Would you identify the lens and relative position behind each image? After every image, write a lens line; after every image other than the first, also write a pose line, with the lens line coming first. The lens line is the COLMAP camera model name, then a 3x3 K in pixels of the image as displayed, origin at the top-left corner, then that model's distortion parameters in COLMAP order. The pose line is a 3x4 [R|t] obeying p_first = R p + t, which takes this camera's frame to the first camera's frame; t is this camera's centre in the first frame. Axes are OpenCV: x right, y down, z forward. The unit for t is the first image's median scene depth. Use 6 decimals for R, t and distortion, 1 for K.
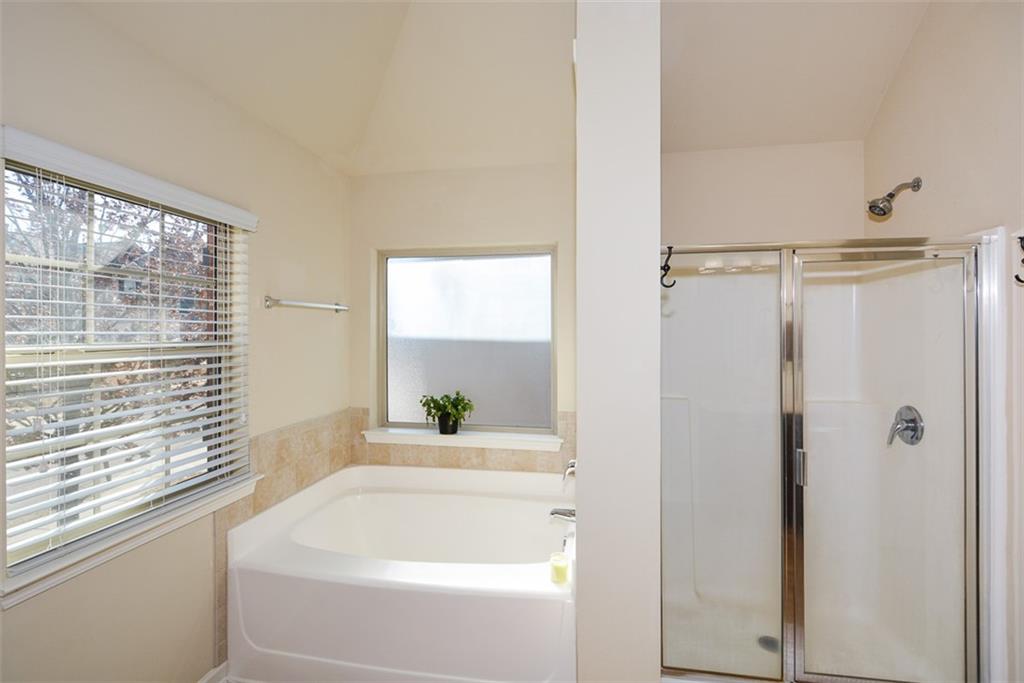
lens RADIAL K [[455.0, 0, 513.0], [0, 455.0, 330.3], [0, 0, 1]] dist [0.000229, -0.000218]
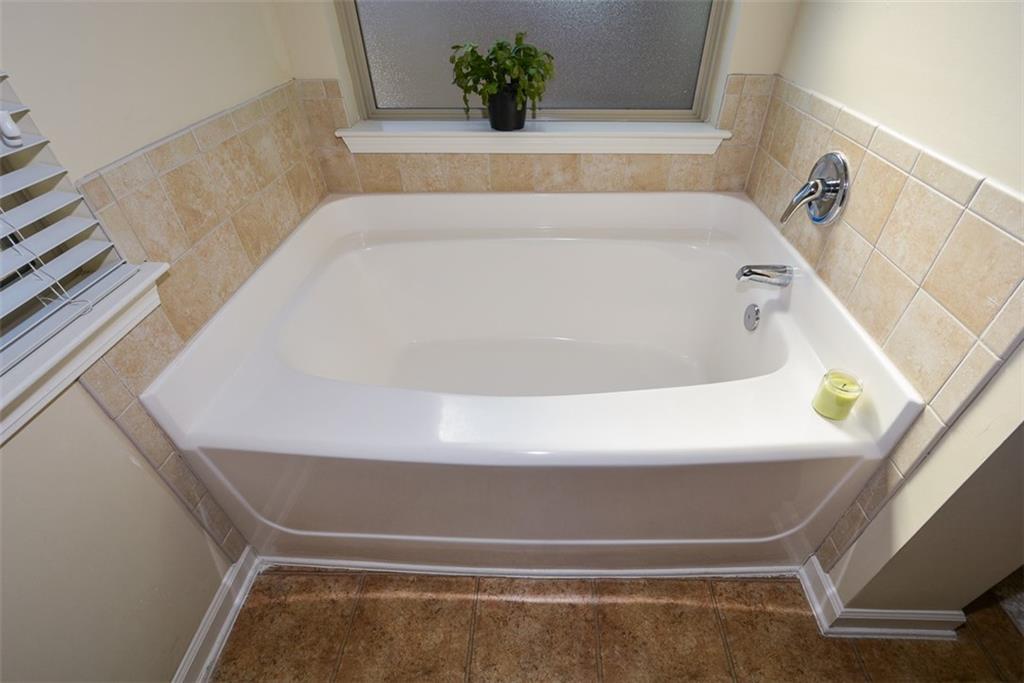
lens RADIAL K [[470.9, 0, 534.7], [0, 470.9, 339.1], [0, 0, 1]] dist [0.000766, -0.000196]
pose [[0.988607, -0.097870, 0.114354, -0.202257], [0.004844, 0.780034, 0.625718, 0.077100], [-0.150439, -0.618036, 0.771621, 0.430506]]
